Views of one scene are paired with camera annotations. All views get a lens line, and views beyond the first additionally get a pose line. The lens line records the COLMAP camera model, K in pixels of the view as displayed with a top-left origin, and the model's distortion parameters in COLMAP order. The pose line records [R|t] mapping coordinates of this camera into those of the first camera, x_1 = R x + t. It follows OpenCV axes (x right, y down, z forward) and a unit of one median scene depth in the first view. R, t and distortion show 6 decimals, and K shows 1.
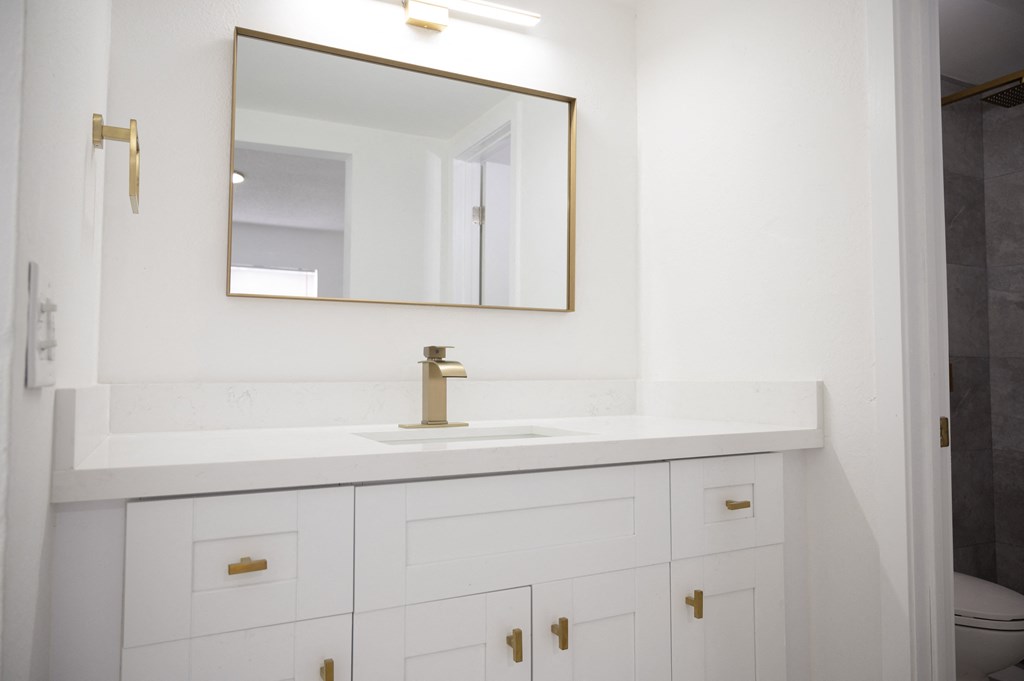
lens RADIAL K [[666.3, 0, 507.6], [0, 666.3, 347.3], [0, 0, 1]] dist [0.003789, 0.002597]
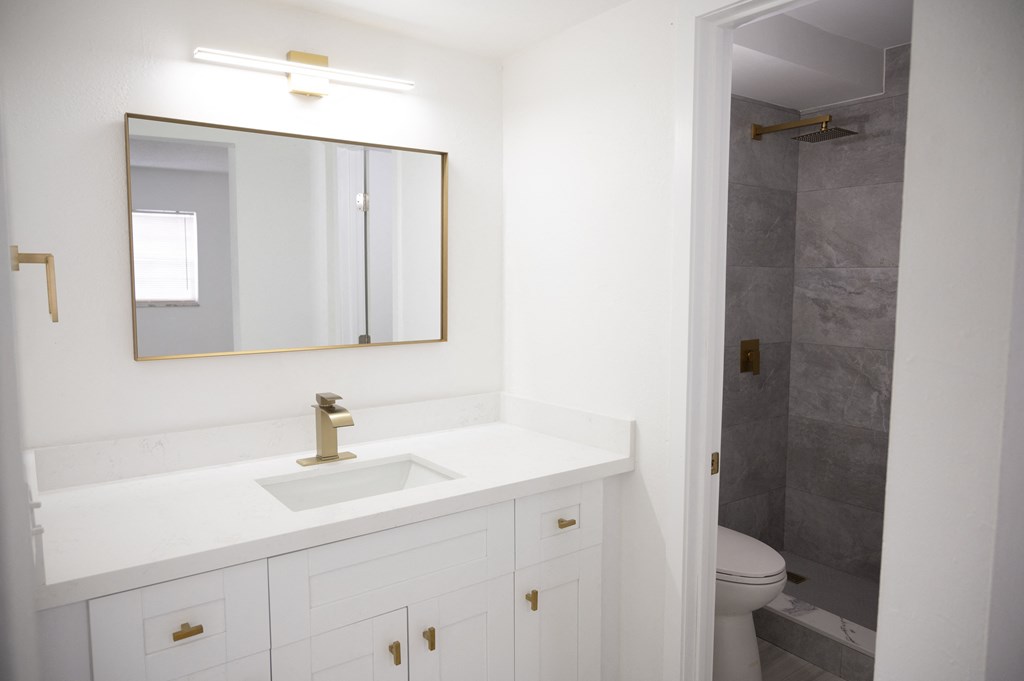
lens RADIAL K [[666.3, 0, 503.9], [0, 666.3, 337.9], [0, 0, 1]] dist [0.003789, 0.002597]
pose [[0.987779, -0.015382, 0.155097, 0.020429], [-0.005758, 0.990838, 0.134937, -0.260337], [-0.155751, -0.134181, 0.978640, -0.190694]]
